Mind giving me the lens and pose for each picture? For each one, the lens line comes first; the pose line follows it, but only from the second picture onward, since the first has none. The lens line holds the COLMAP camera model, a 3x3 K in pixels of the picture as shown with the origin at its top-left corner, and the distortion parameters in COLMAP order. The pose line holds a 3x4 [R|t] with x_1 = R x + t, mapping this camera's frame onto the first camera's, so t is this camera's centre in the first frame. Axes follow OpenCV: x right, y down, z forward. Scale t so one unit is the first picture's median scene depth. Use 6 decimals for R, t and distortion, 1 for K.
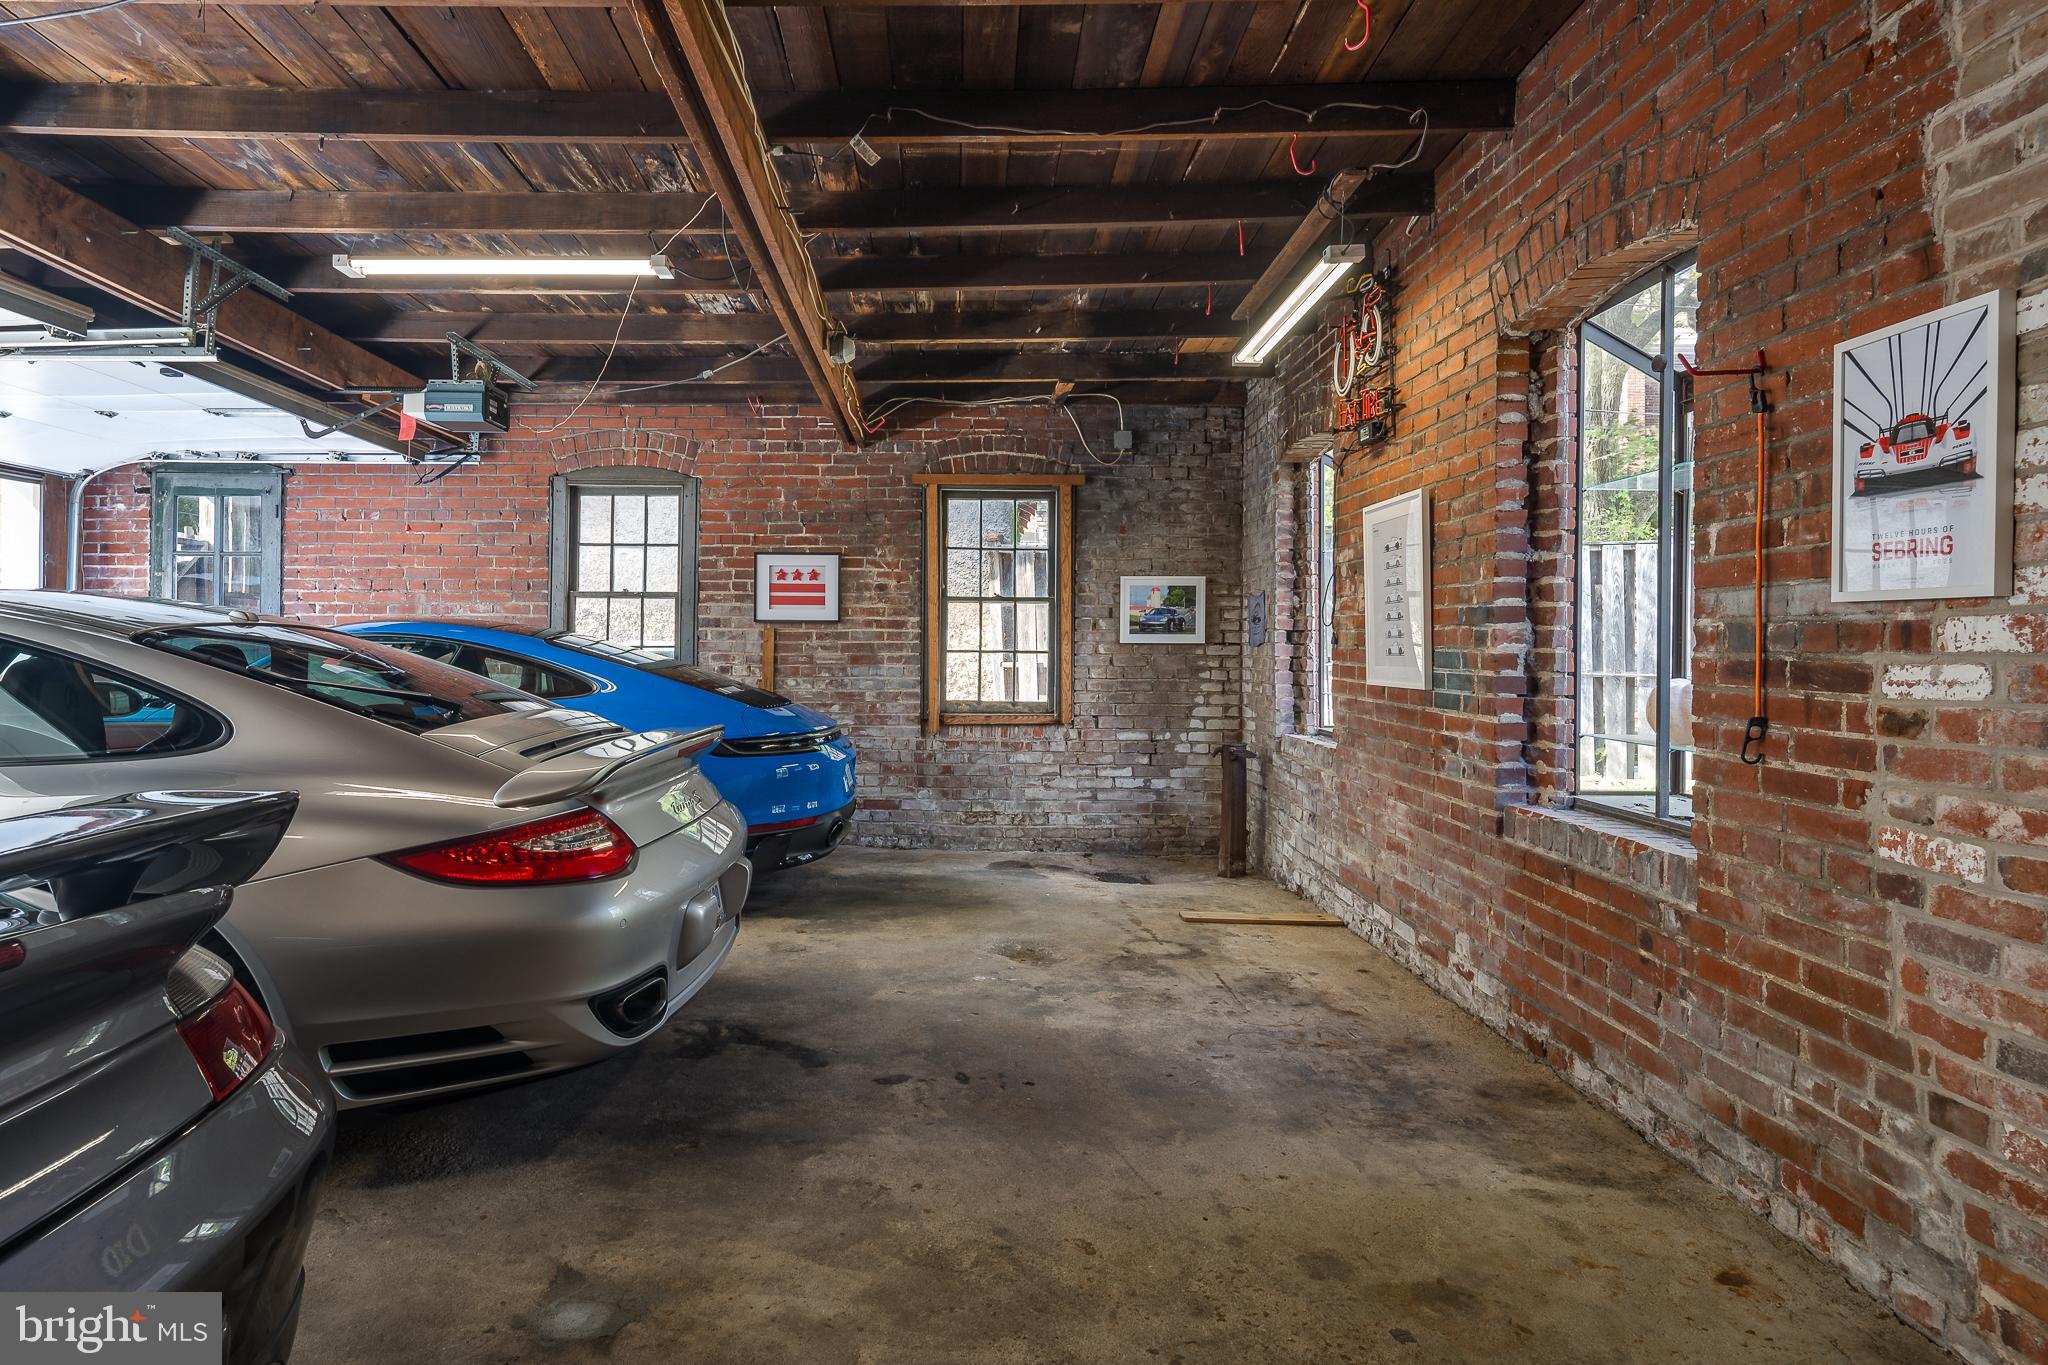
lens RADIAL K [[1080.6, 0, 939.9], [0, 1080.6, 644.6], [0, 0, 1]] dist [0.003413, -0.002837]
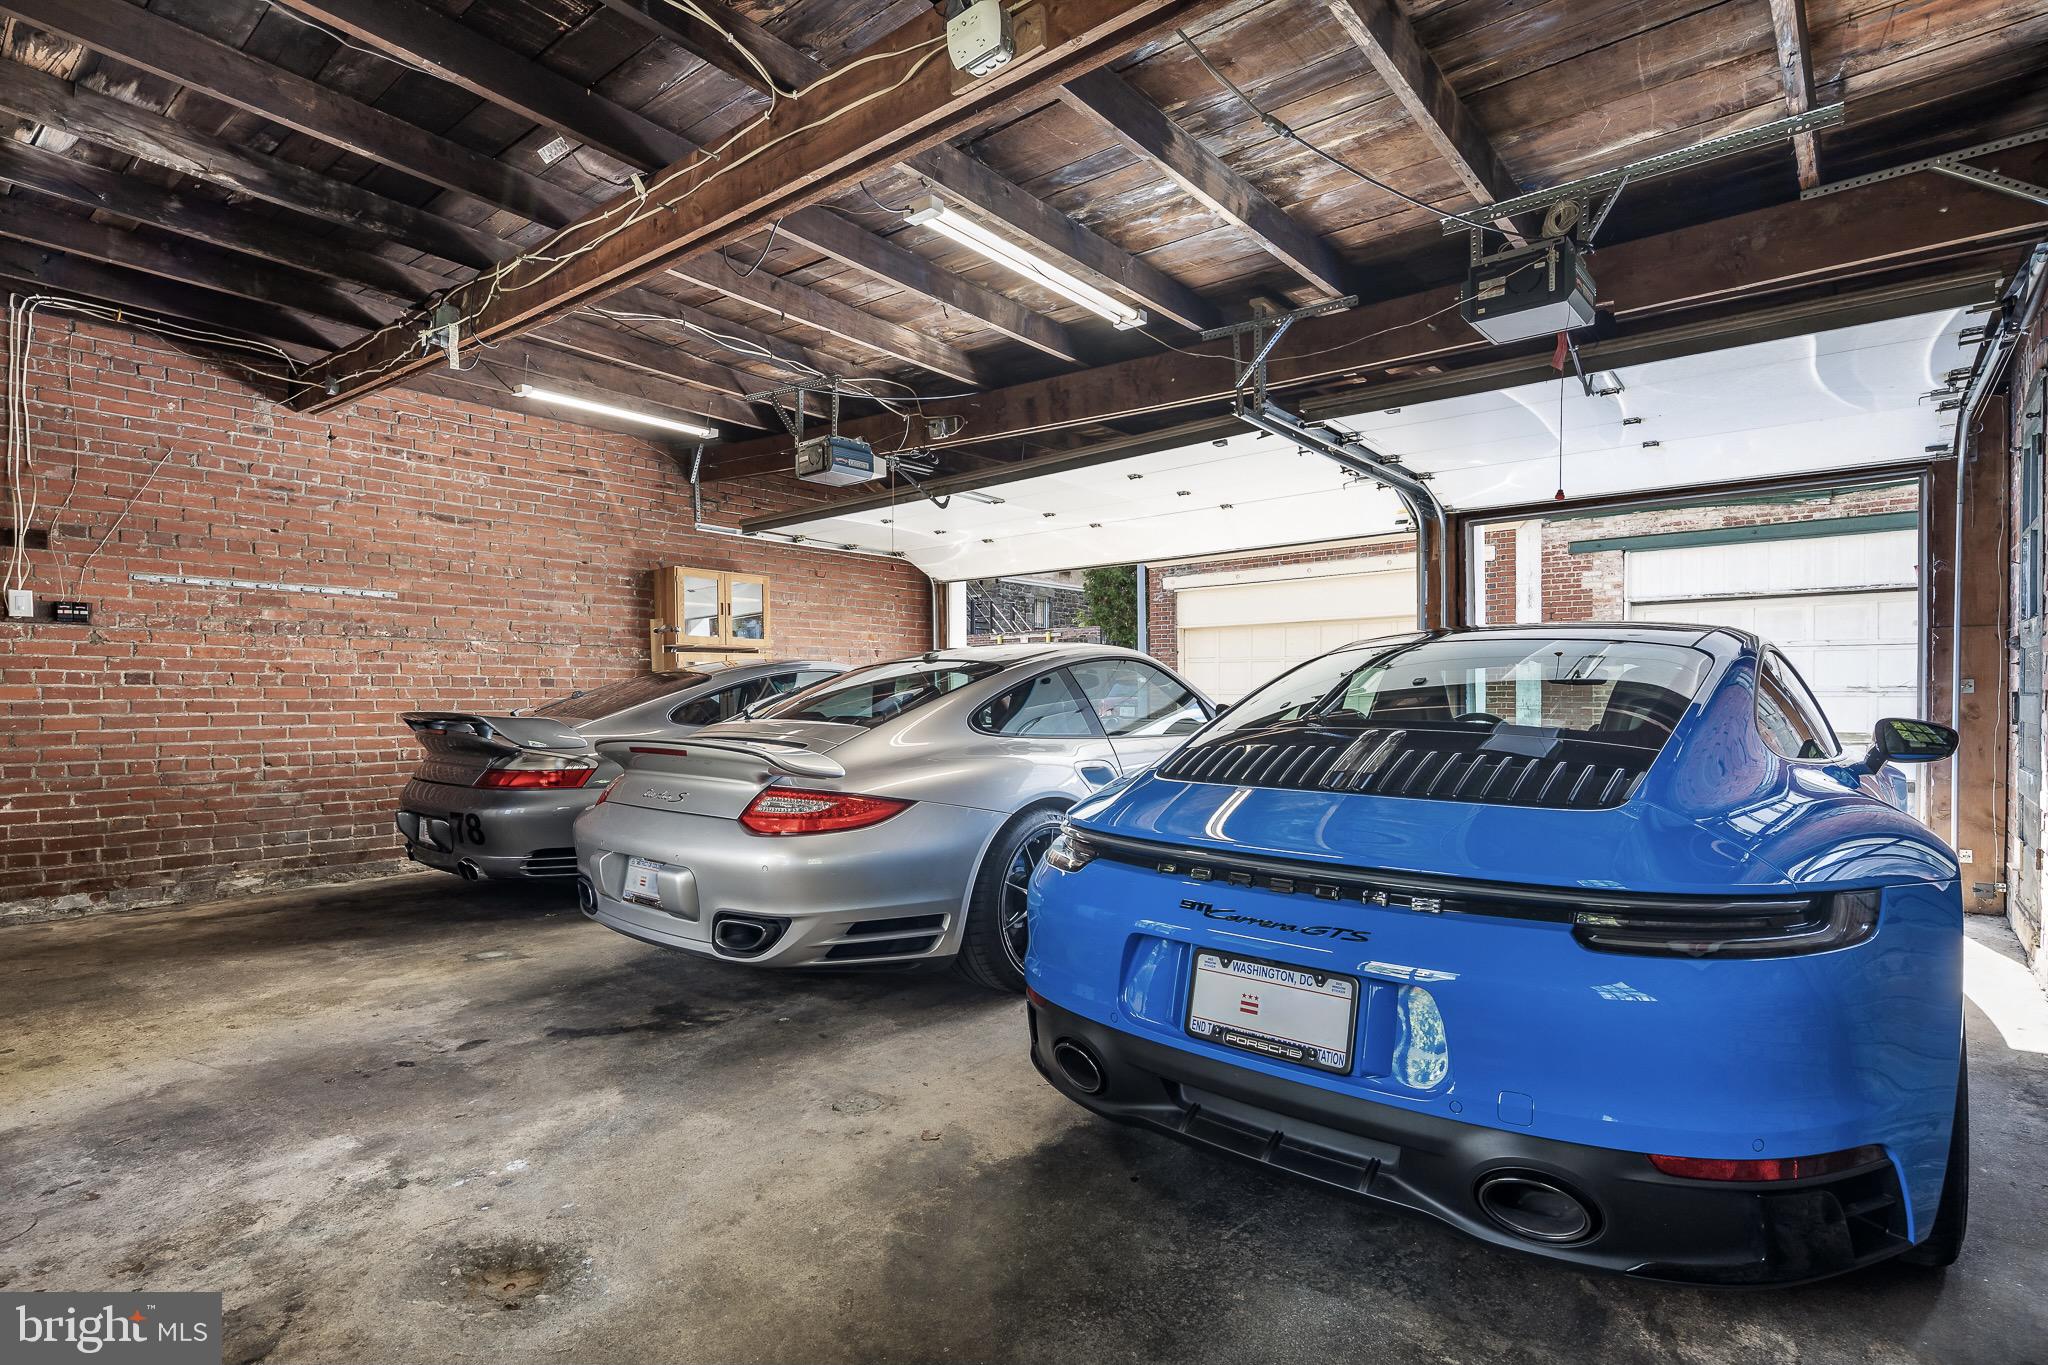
lens RADIAL K [[1002.8, 0, 1023.3], [0, 1002.8, 692.9], [0, 0, 1]] dist [-0.000352, -0.001520]
pose [[-0.634750, -0.003621, -0.772709, 0.225812], [0.002586, 0.999973, -0.006810, 0.021957], [0.772713, -0.006321, -0.634724, 1.182487]]
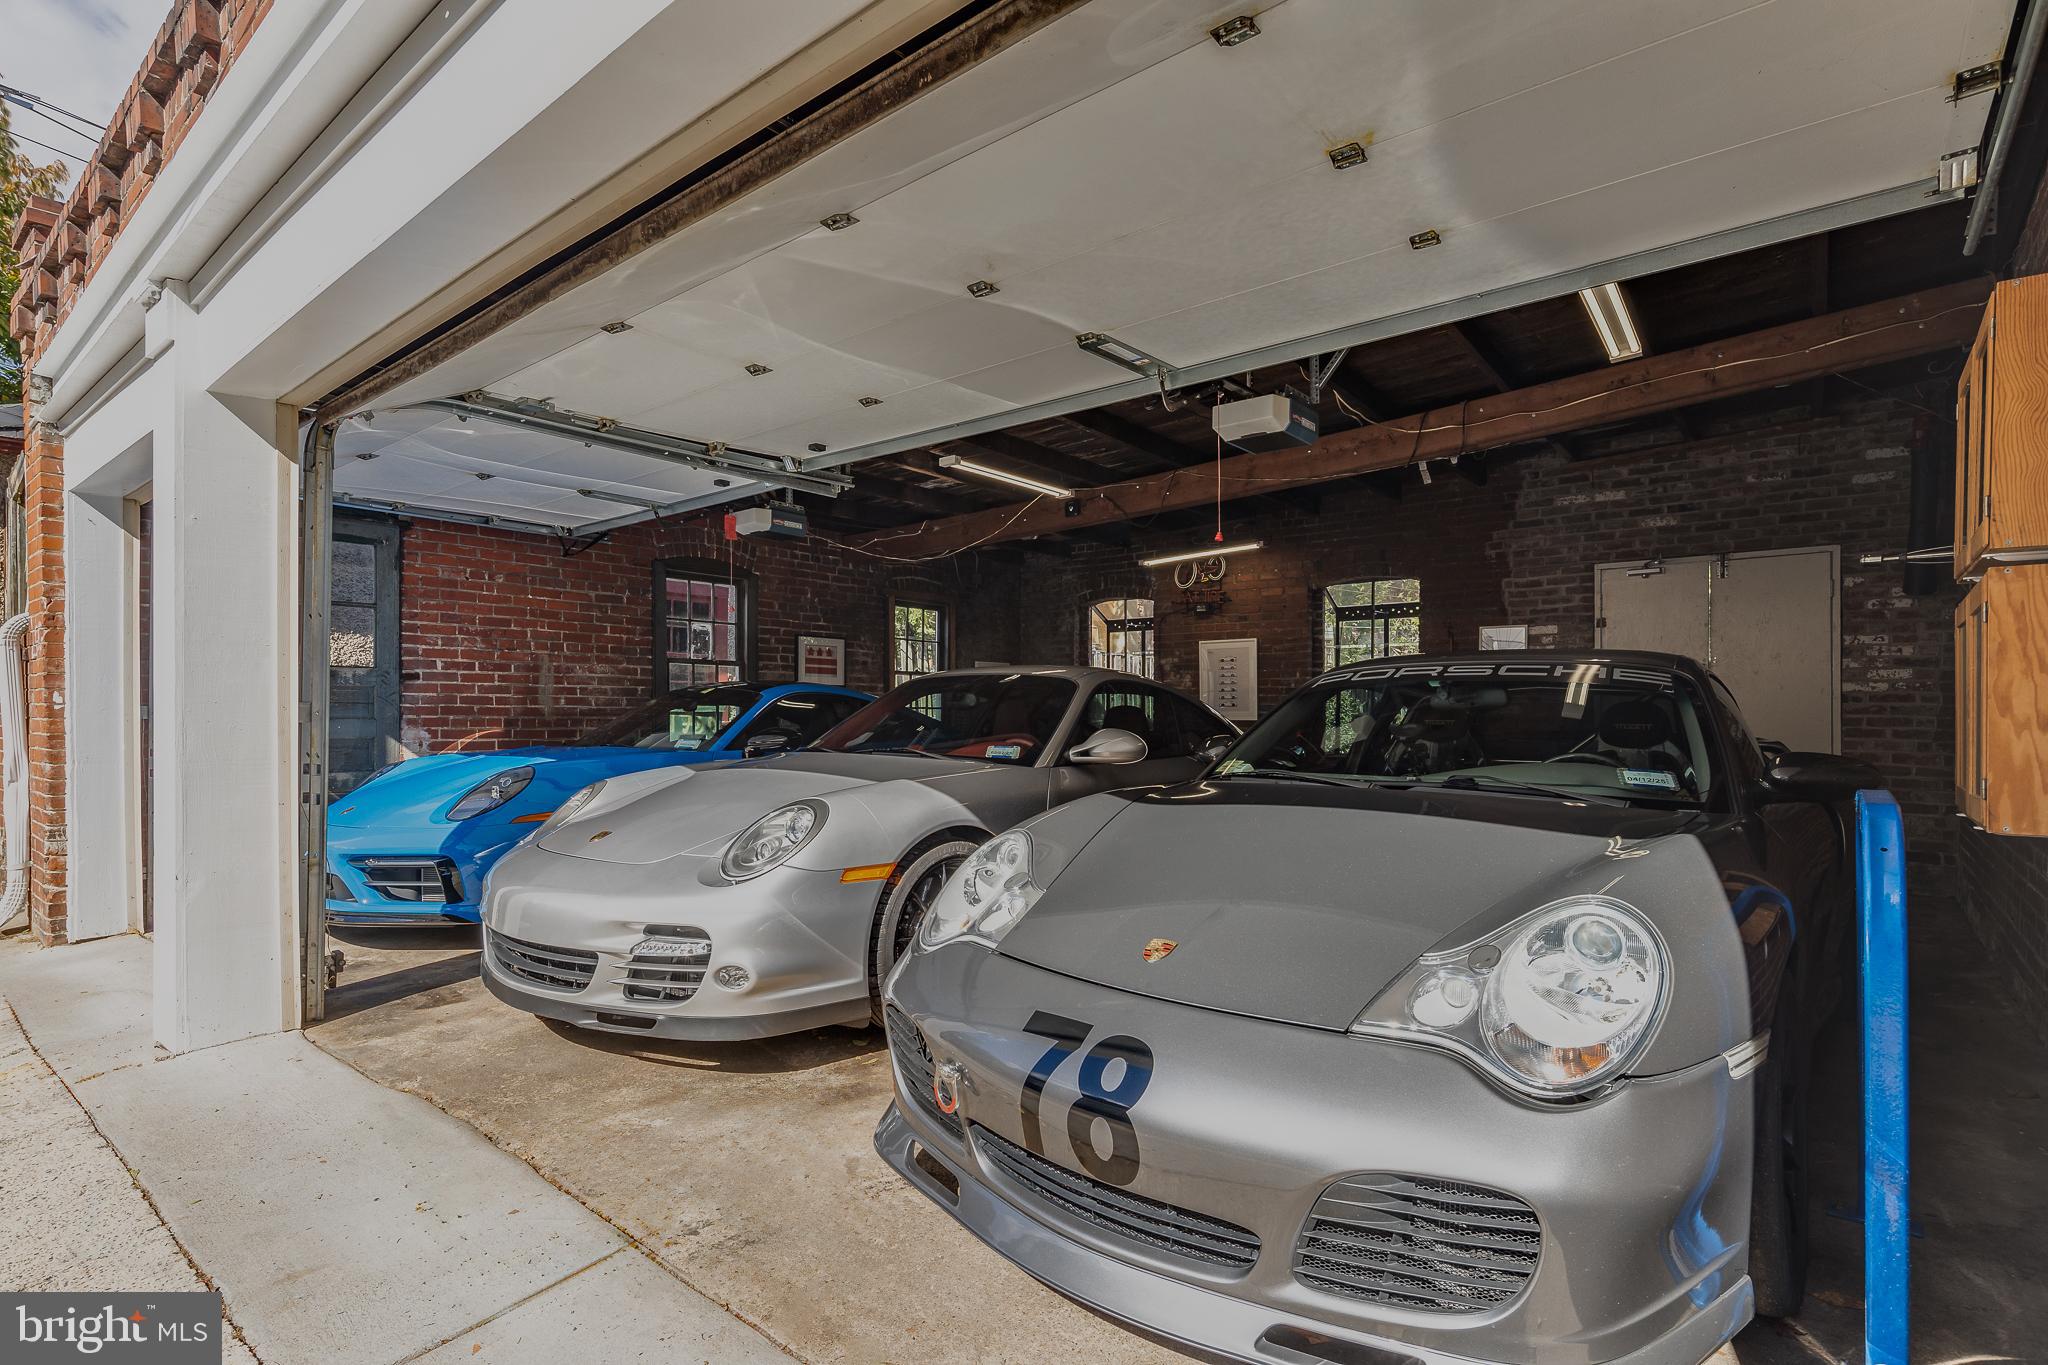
lens RADIAL K [[996.7, 0, 1020.6], [0, 996.7, 701.2], [0, 0, 1]] dist [0.003705, -0.004117]
pose [[0.630061, 0.004612, 0.776532, -1.224605], [0.000625, 0.999979, -0.006446, 0.008552], [-0.776545, 0.004546, 0.630045, -0.002431]]
